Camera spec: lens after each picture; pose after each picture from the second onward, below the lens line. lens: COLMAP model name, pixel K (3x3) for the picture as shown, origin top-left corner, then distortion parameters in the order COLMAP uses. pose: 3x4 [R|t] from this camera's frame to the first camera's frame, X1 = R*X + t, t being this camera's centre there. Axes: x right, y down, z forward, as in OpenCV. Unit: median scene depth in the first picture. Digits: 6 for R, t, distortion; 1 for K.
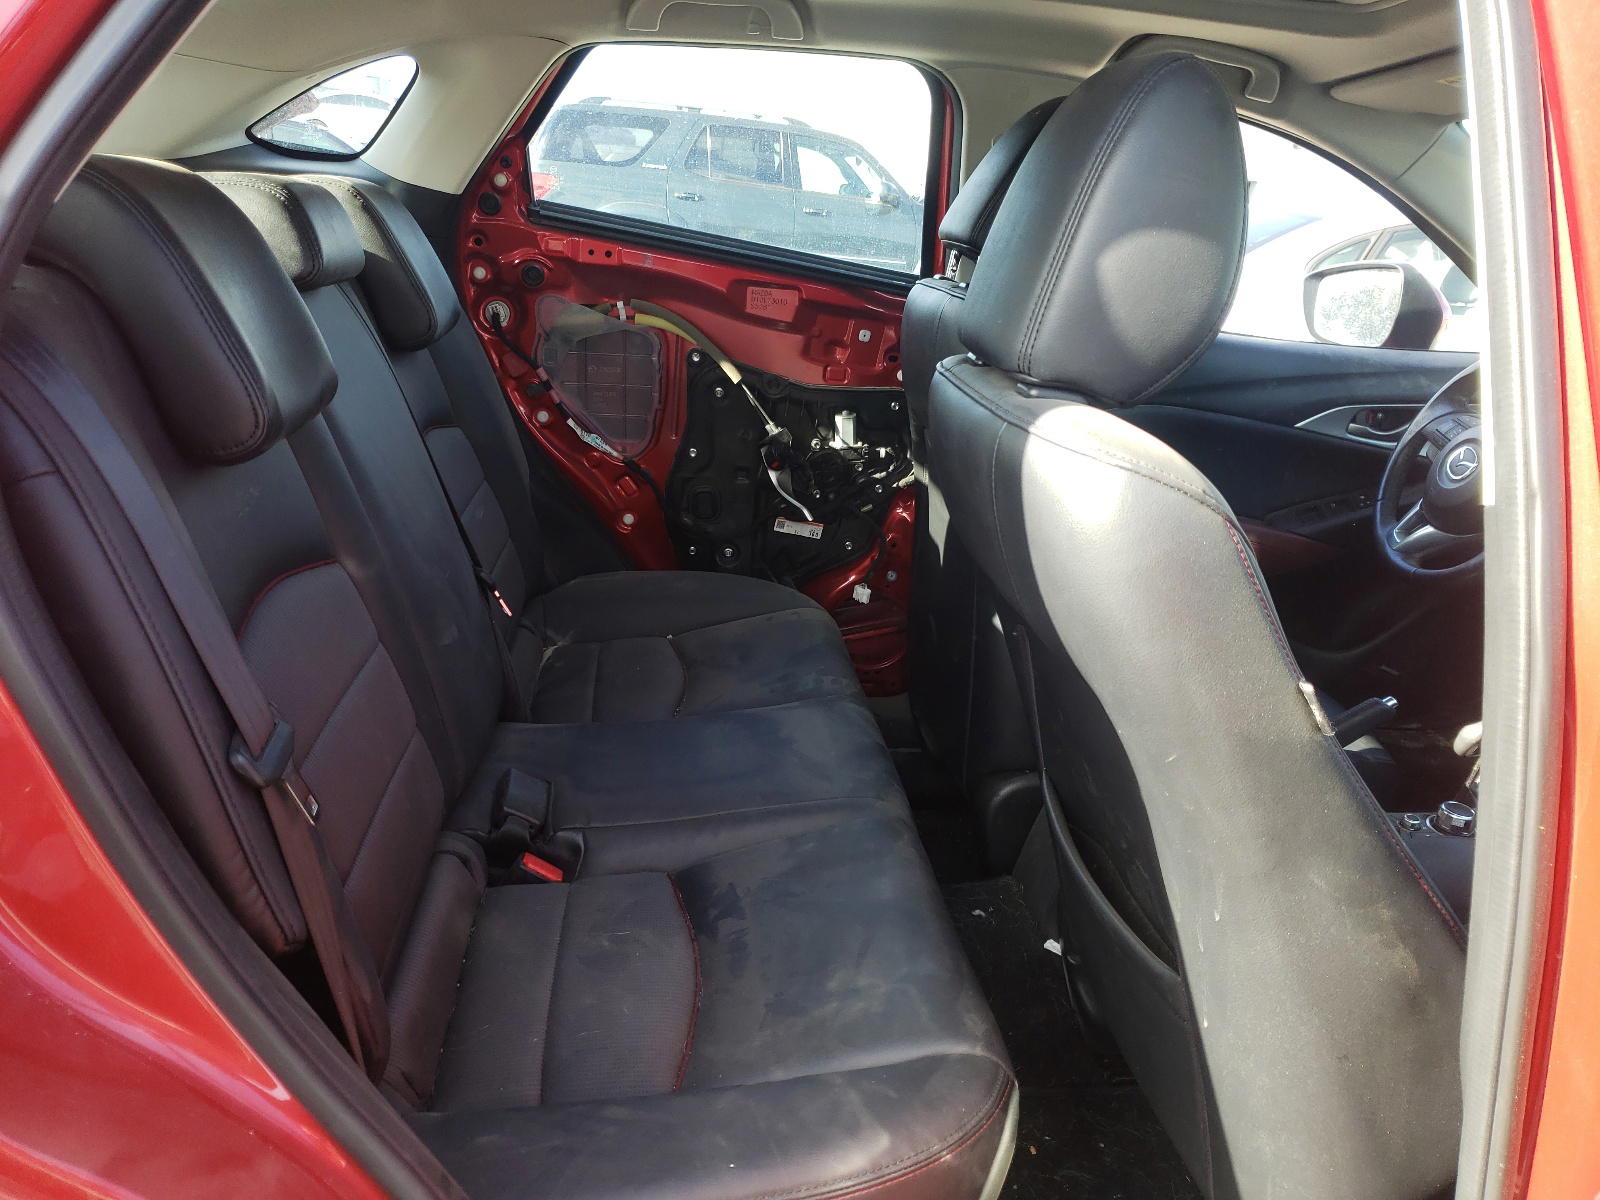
lens RADIAL K [[1290.1, 0, 793.2], [0, 1290.1, 602.6], [0, 0, 1]] dist [0.099103, -0.139624]
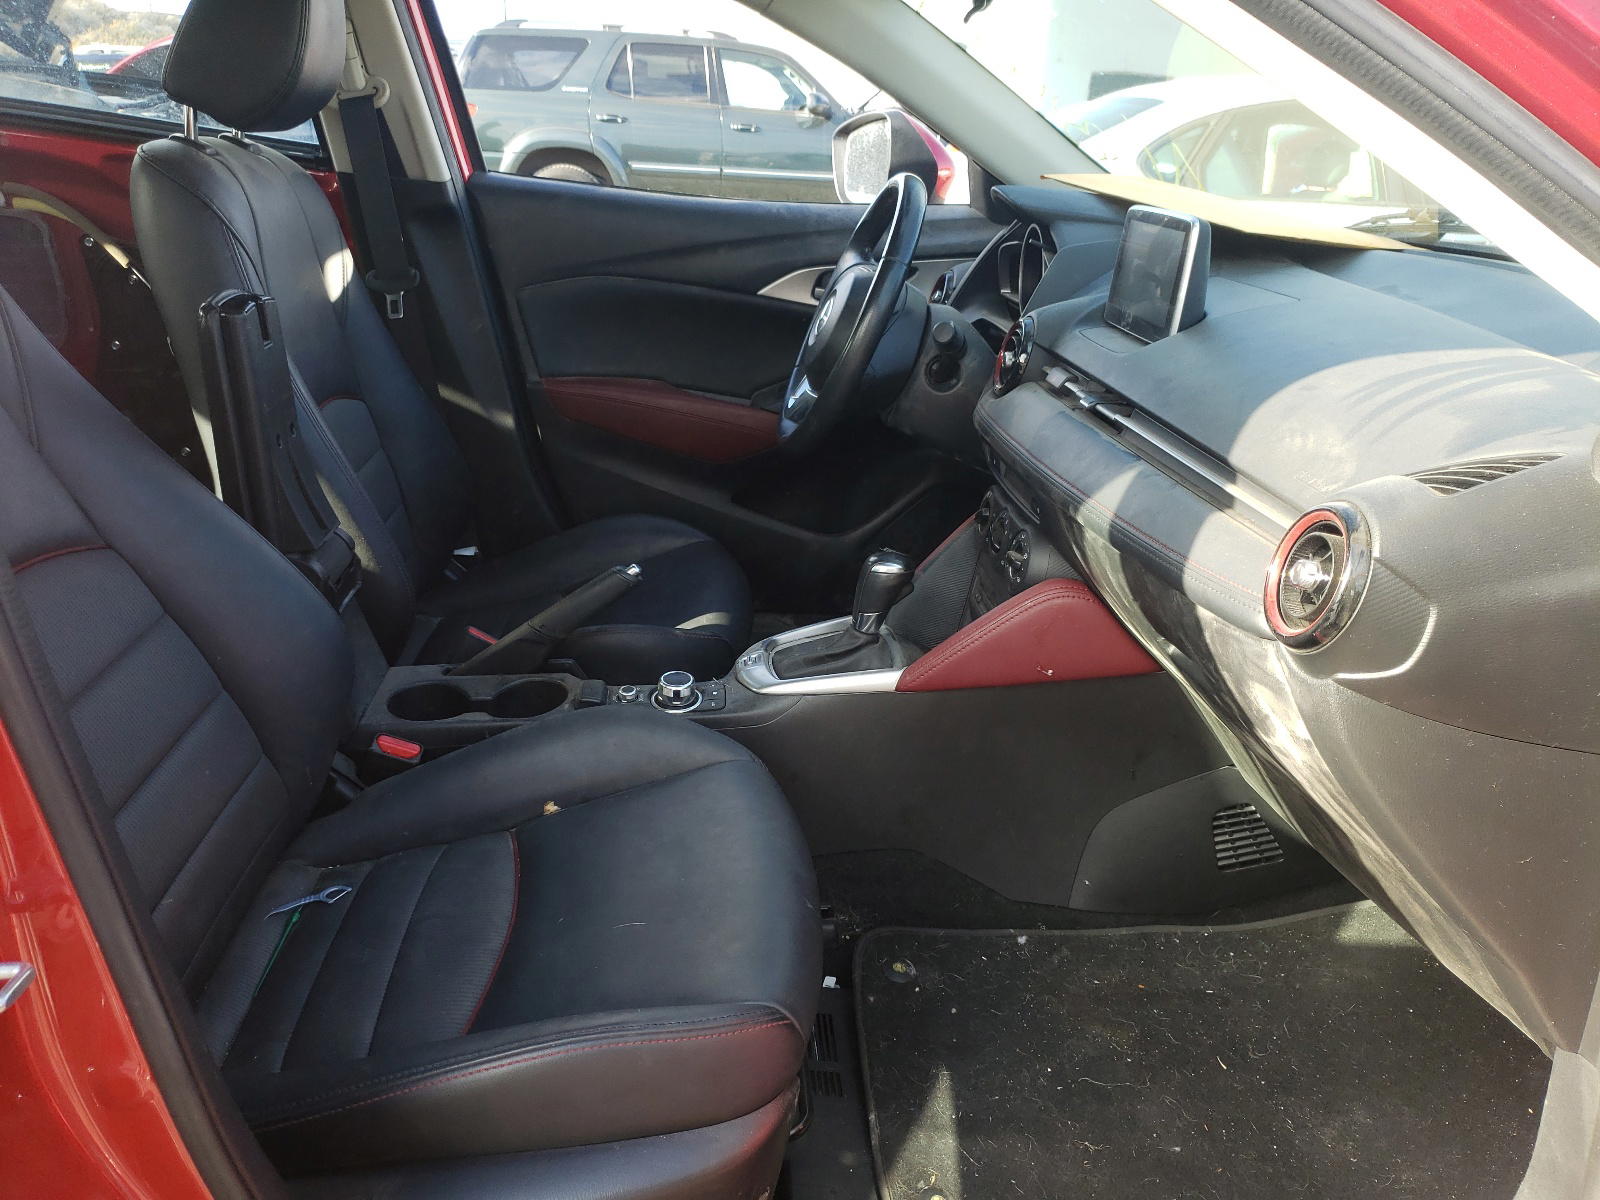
lens RADIAL K [[1290.1, 0, 793.2], [0, 1290.1, 602.6], [0, 0, 1]] dist [0.099103, -0.139624]
pose [[0.997819, -0.033202, -0.057045, 0.454681], [0.035877, 0.998273, 0.046515, 0.043918], [0.055402, -0.048460, 0.997287, 0.060766]]
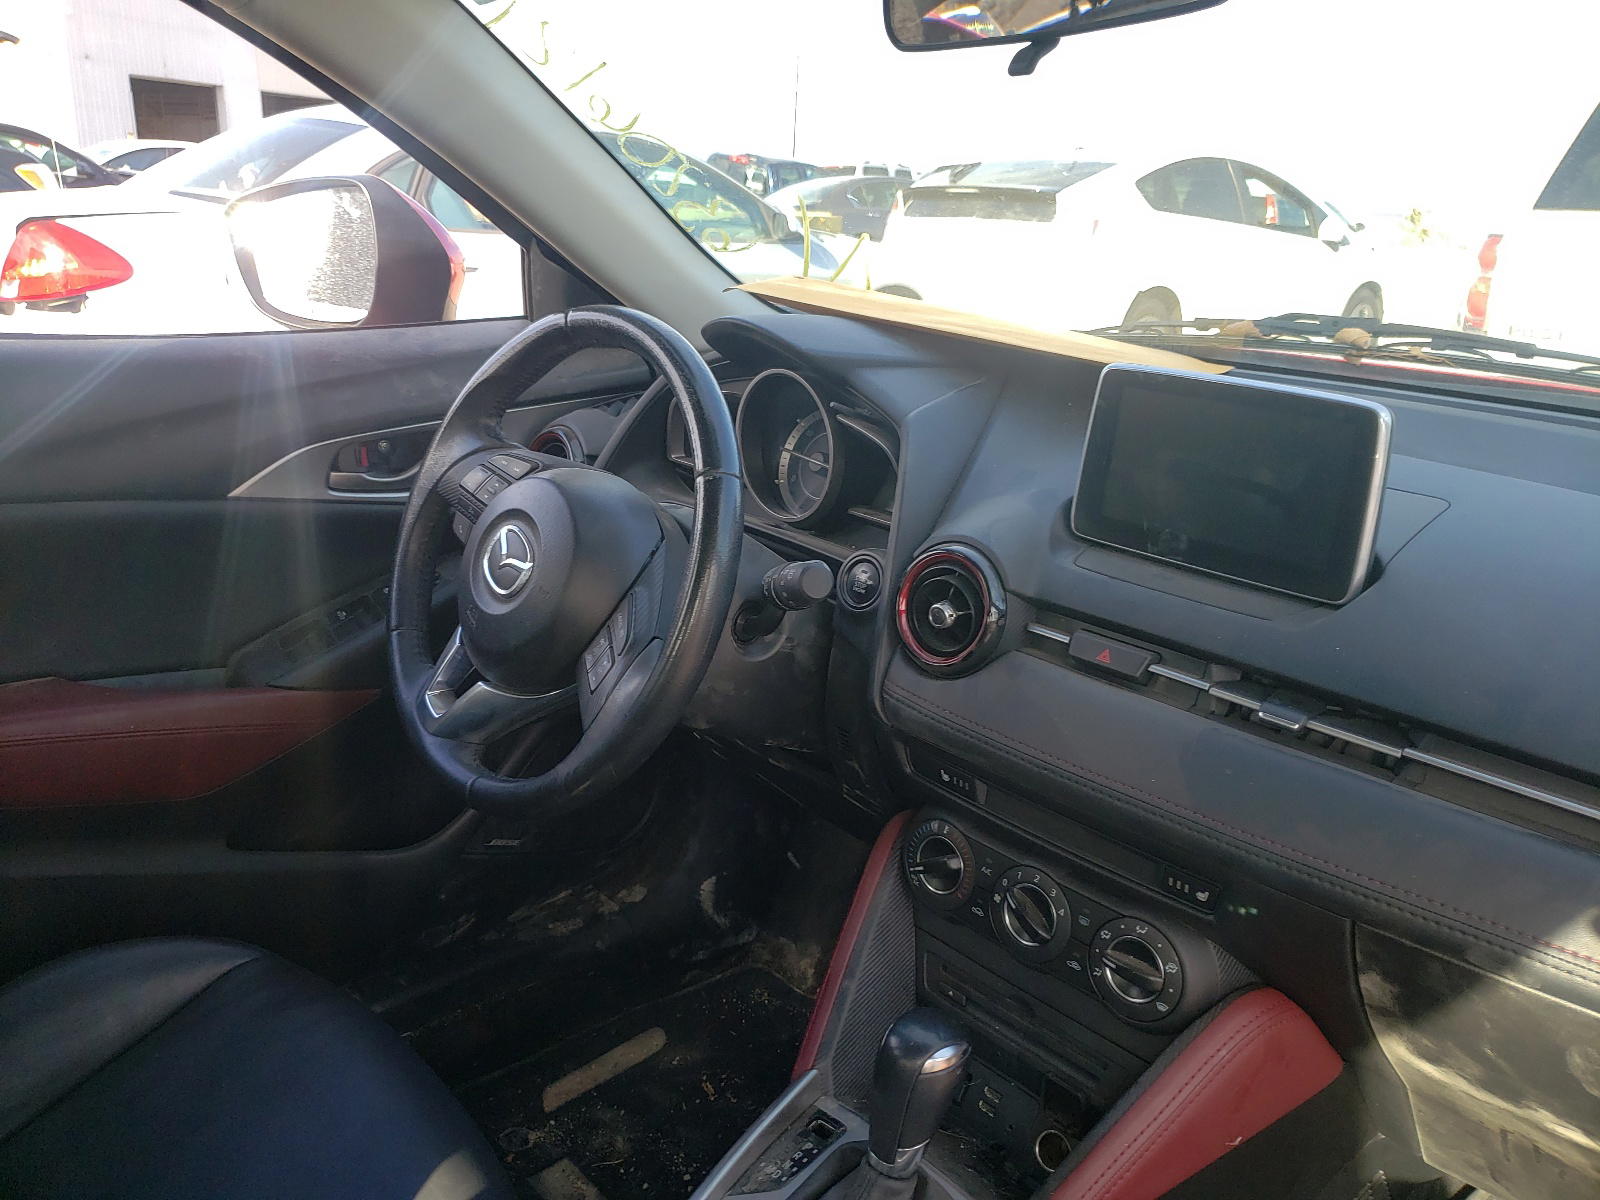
lens RADIAL K [[1290.1, 0, 793.2], [0, 1290.1, 602.6], [0, 0, 1]] dist [0.099103, -0.139624]
pose [[0.802470, -0.231270, 0.550051, 0.267148], [0.198923, 0.972788, 0.118800, -0.109827], [-0.562558, 0.014084, 0.826638, 0.434153]]
